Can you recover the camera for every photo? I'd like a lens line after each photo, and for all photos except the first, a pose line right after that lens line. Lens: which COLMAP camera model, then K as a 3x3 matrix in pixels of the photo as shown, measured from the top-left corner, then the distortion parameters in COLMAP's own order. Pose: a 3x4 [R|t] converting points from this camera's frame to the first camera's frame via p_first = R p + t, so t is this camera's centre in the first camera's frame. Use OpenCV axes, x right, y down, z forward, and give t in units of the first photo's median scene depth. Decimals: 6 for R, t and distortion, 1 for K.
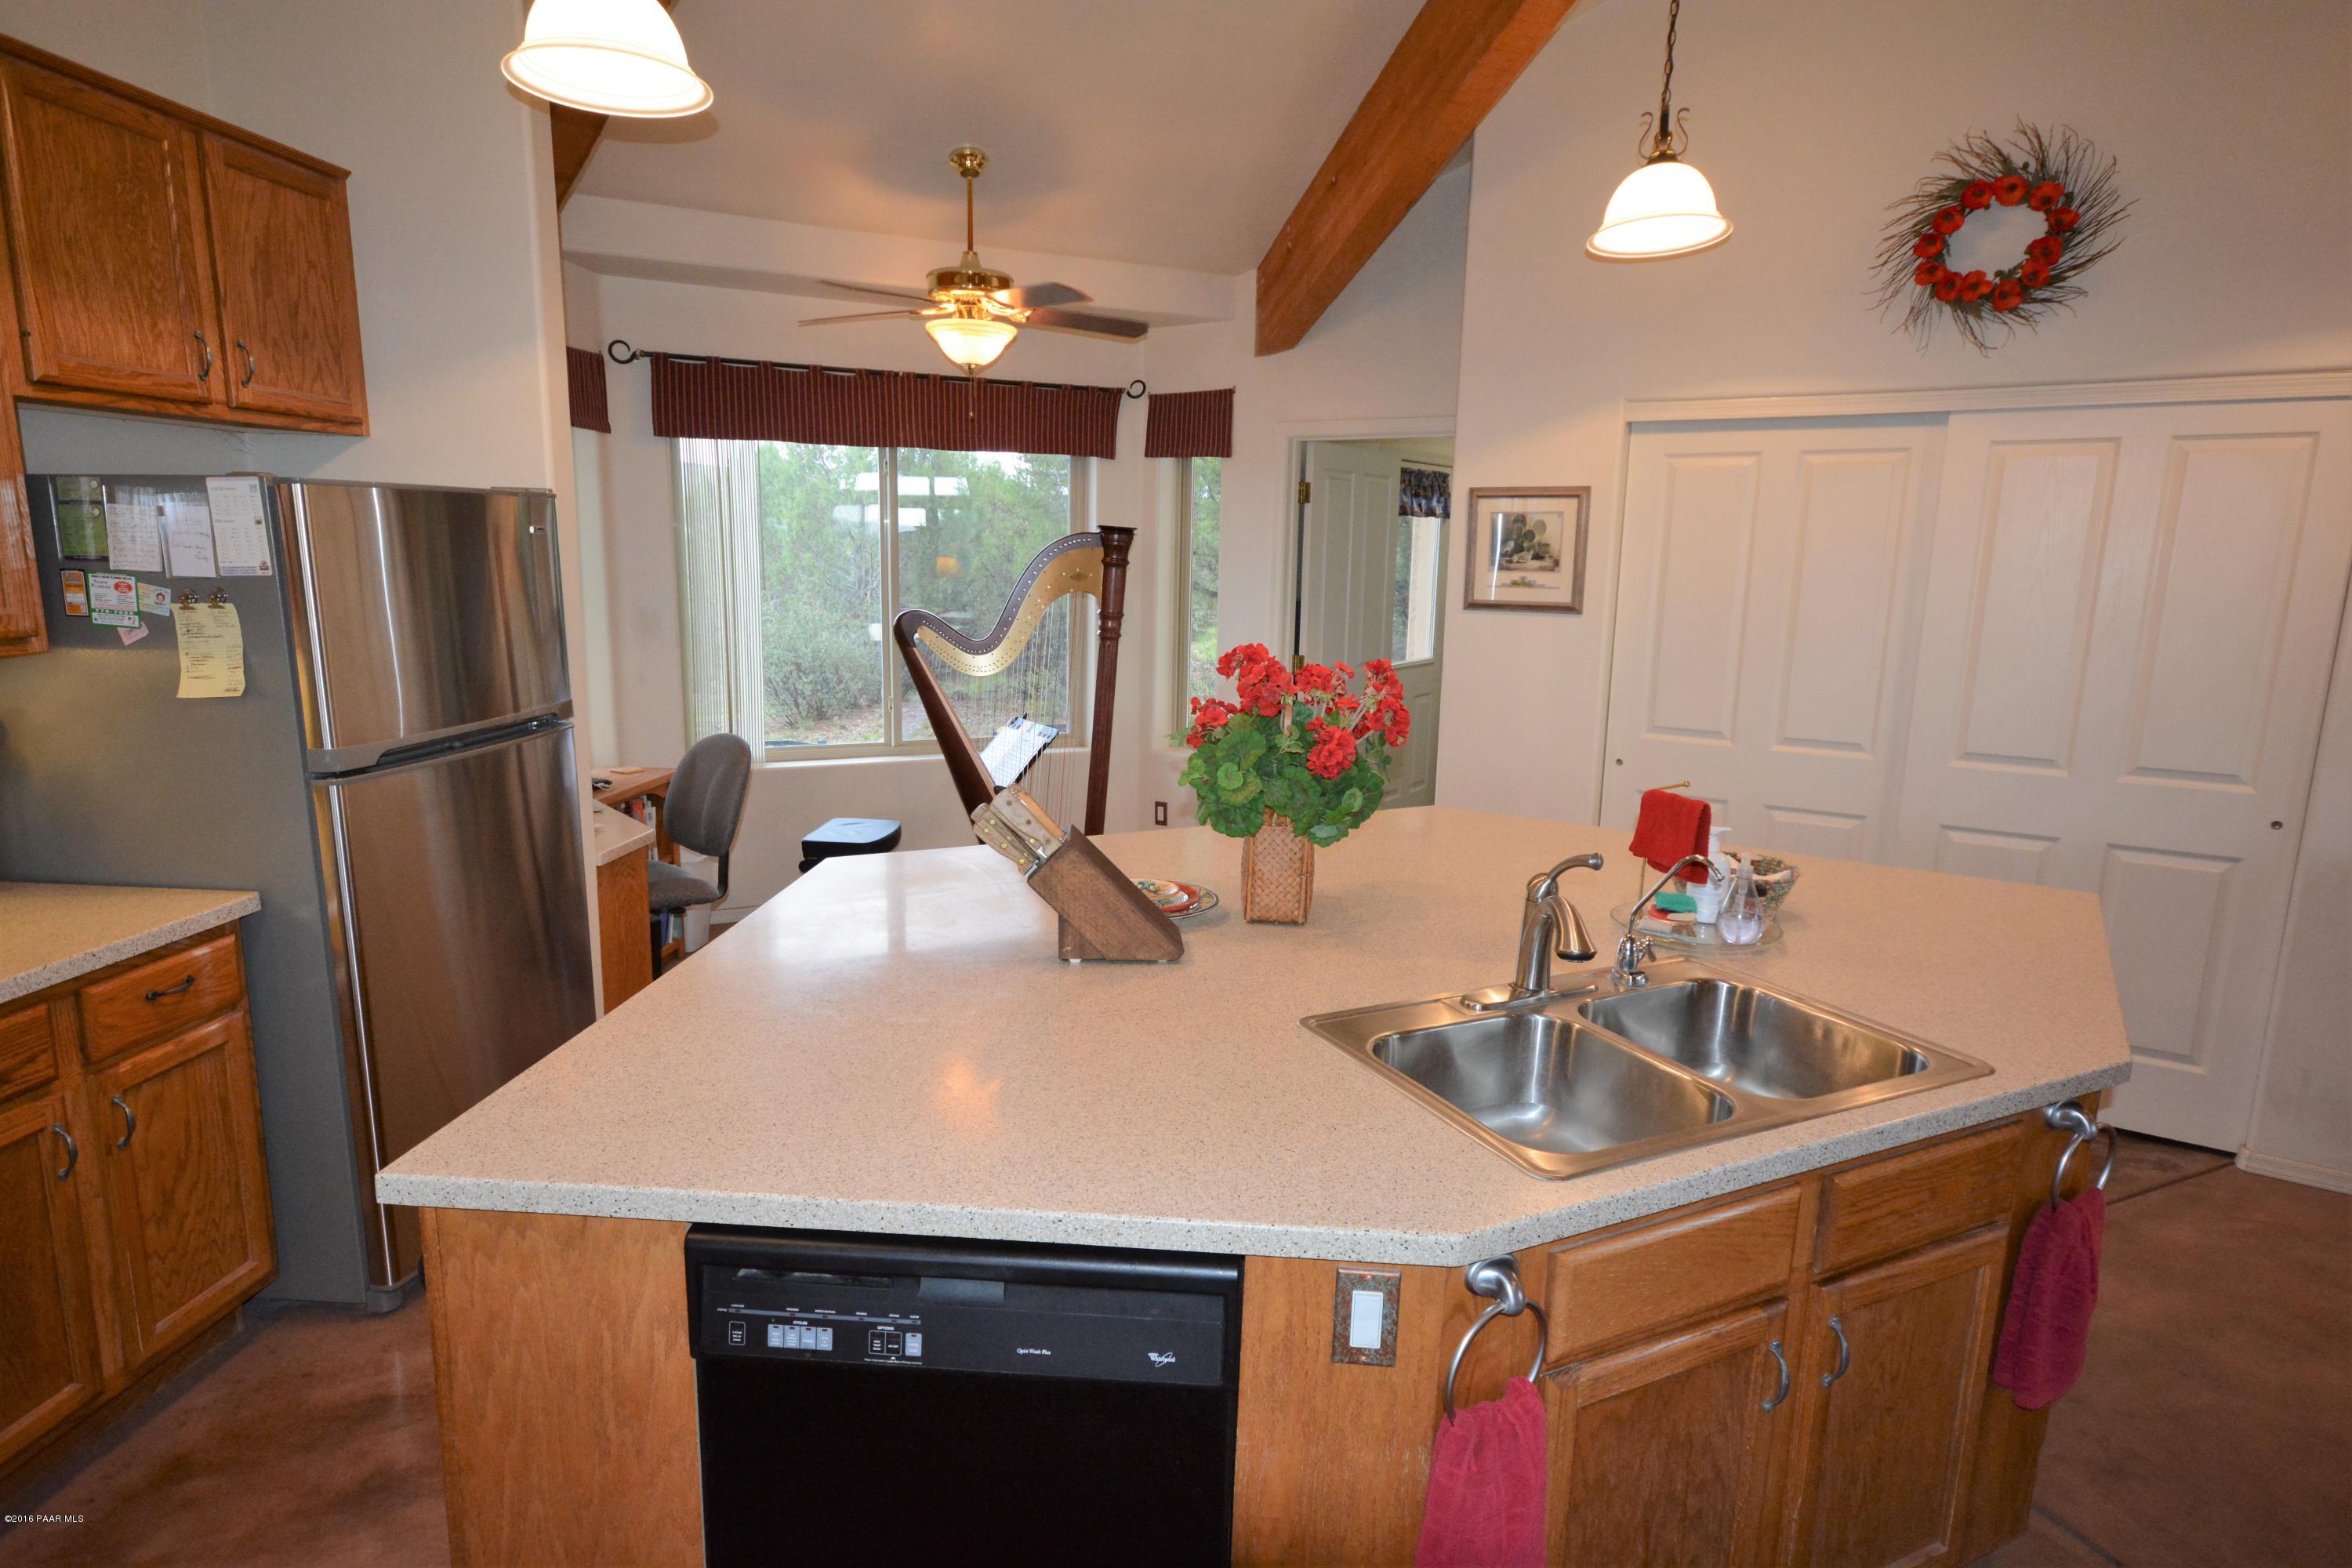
lens RADIAL K [[1231.4, 0, 1176.0], [0, 1231.4, 784.0], [0, 0, 1]] dist [0.010016, 0.002371]
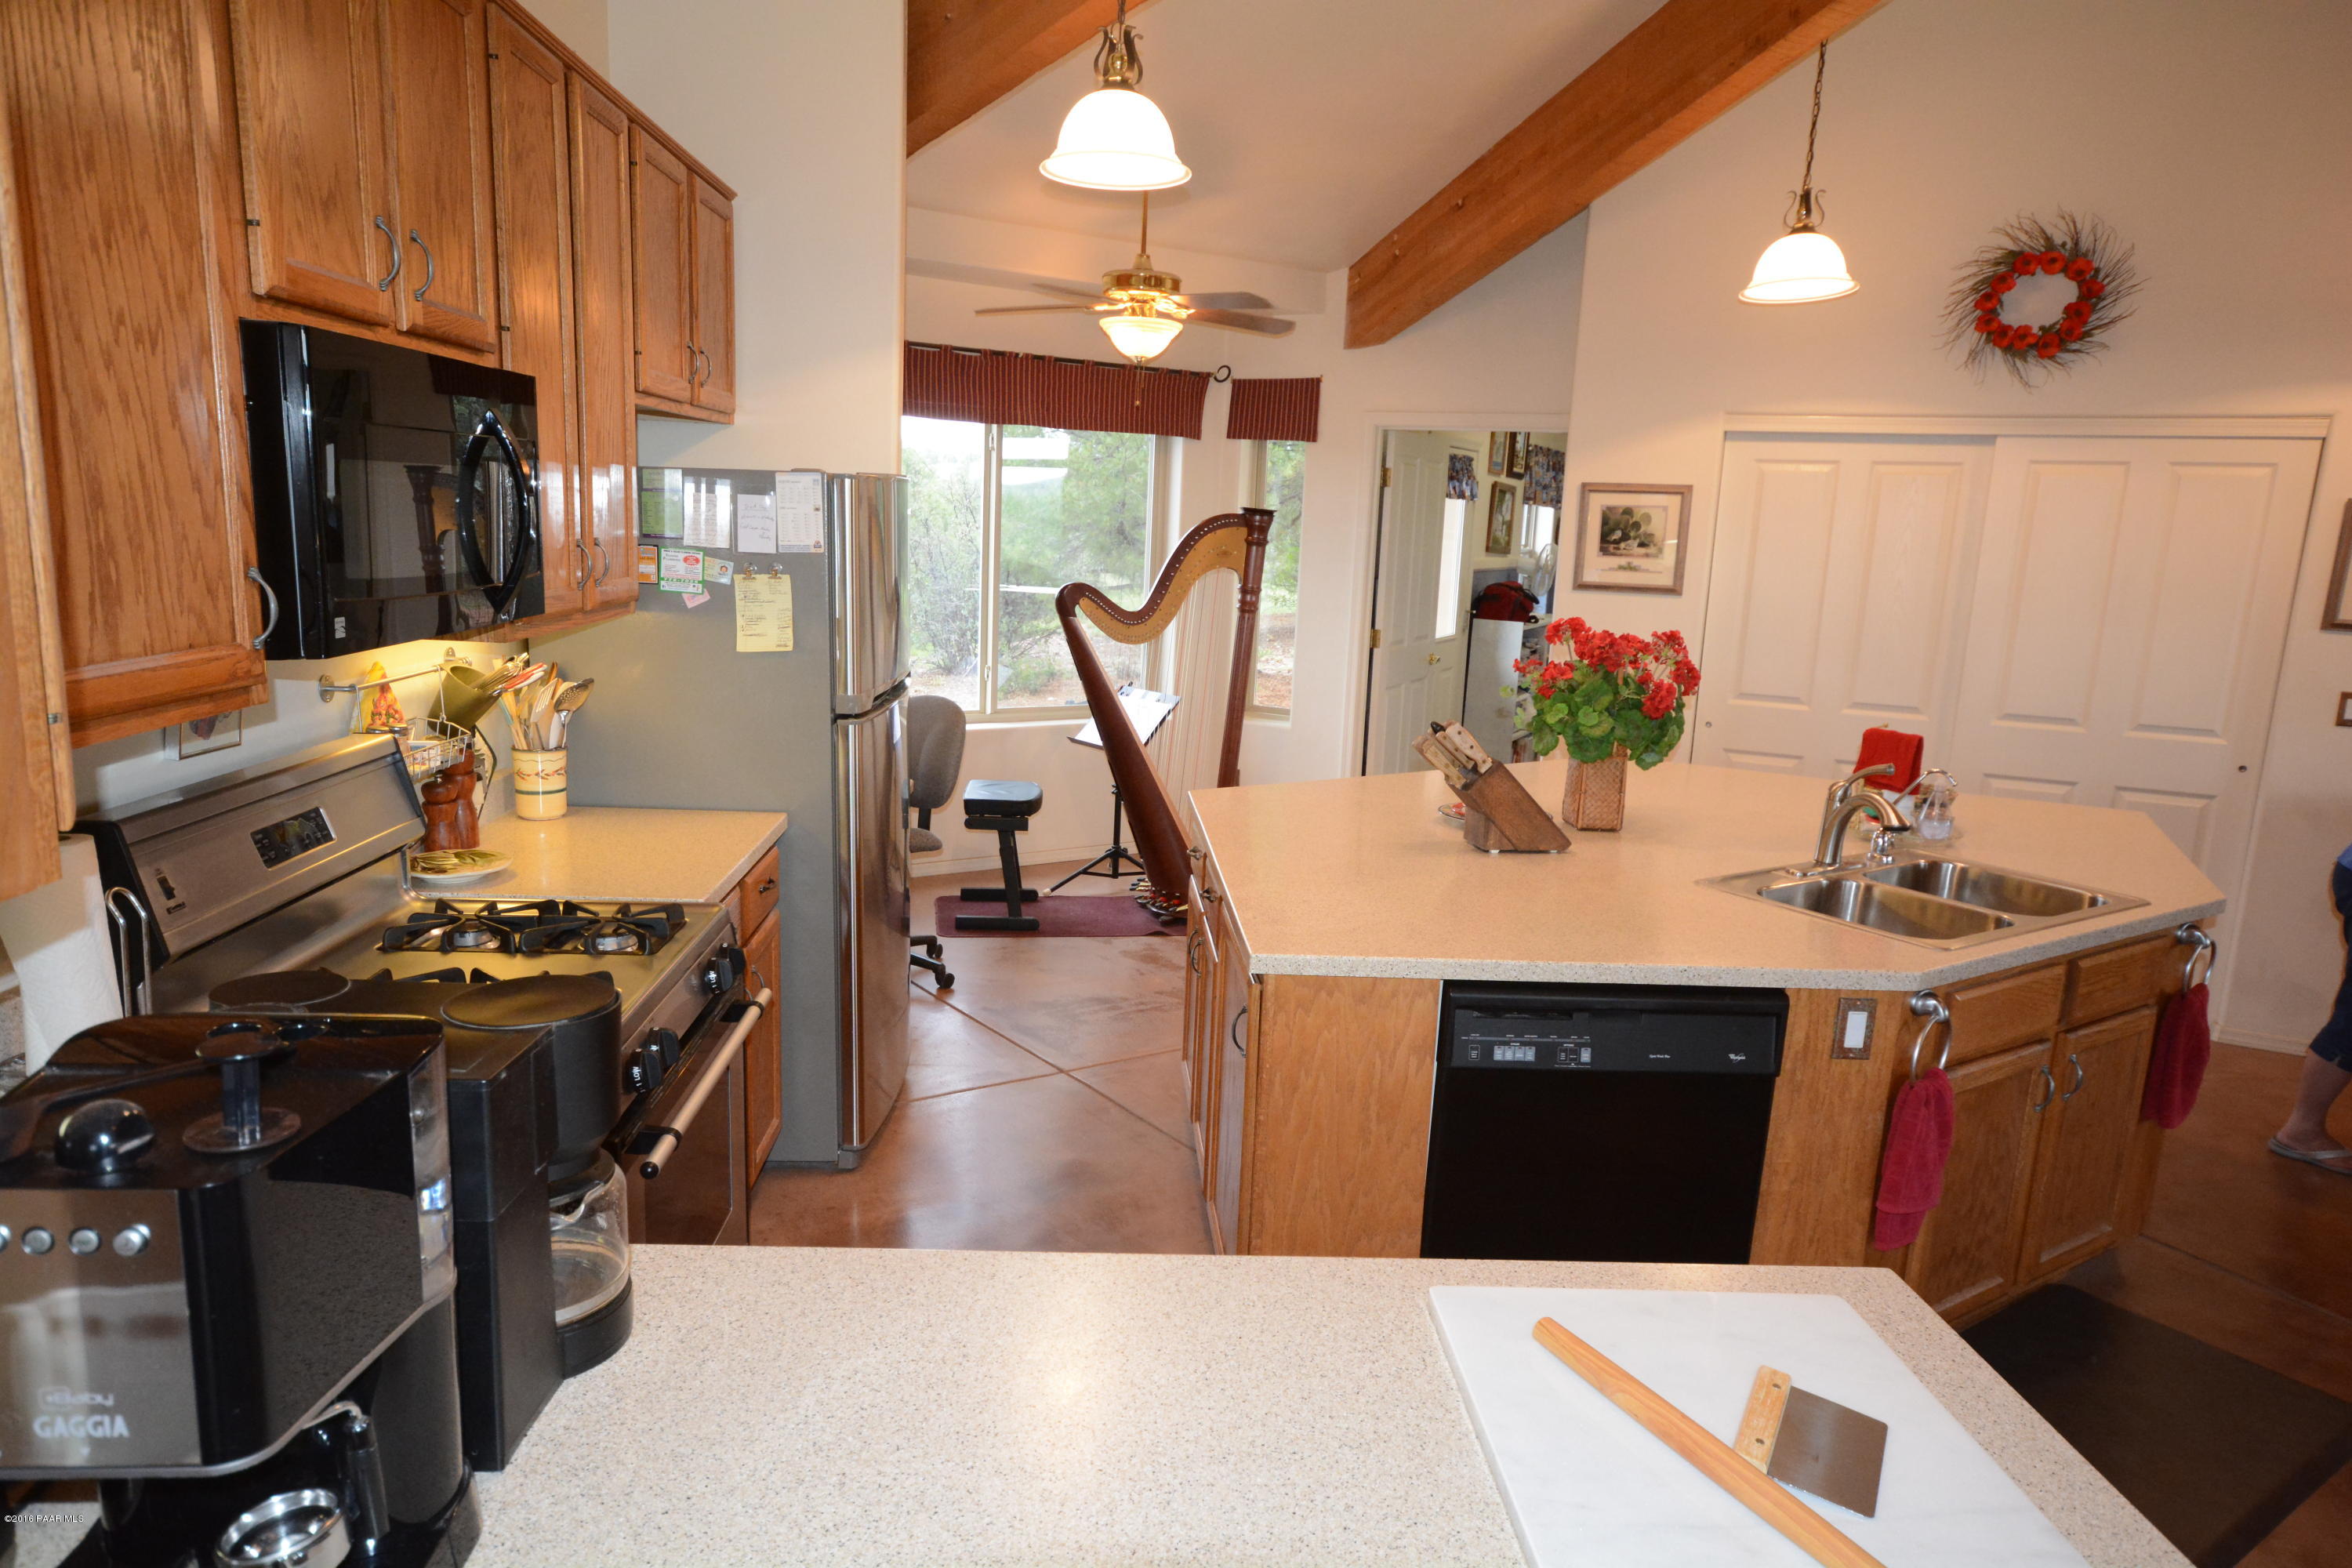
lens RADIAL K [[1387.2, 0, 1170.3], [0, 1387.2, 779.8], [0, 0, 1]] dist [0.000545, 0.018939]
pose [[0.991797, -0.003129, 0.127784, -0.395026], [0.002872, 0.999993, 0.002195, 0.038426], [-0.127790, -0.001810, 0.991800, -0.286148]]
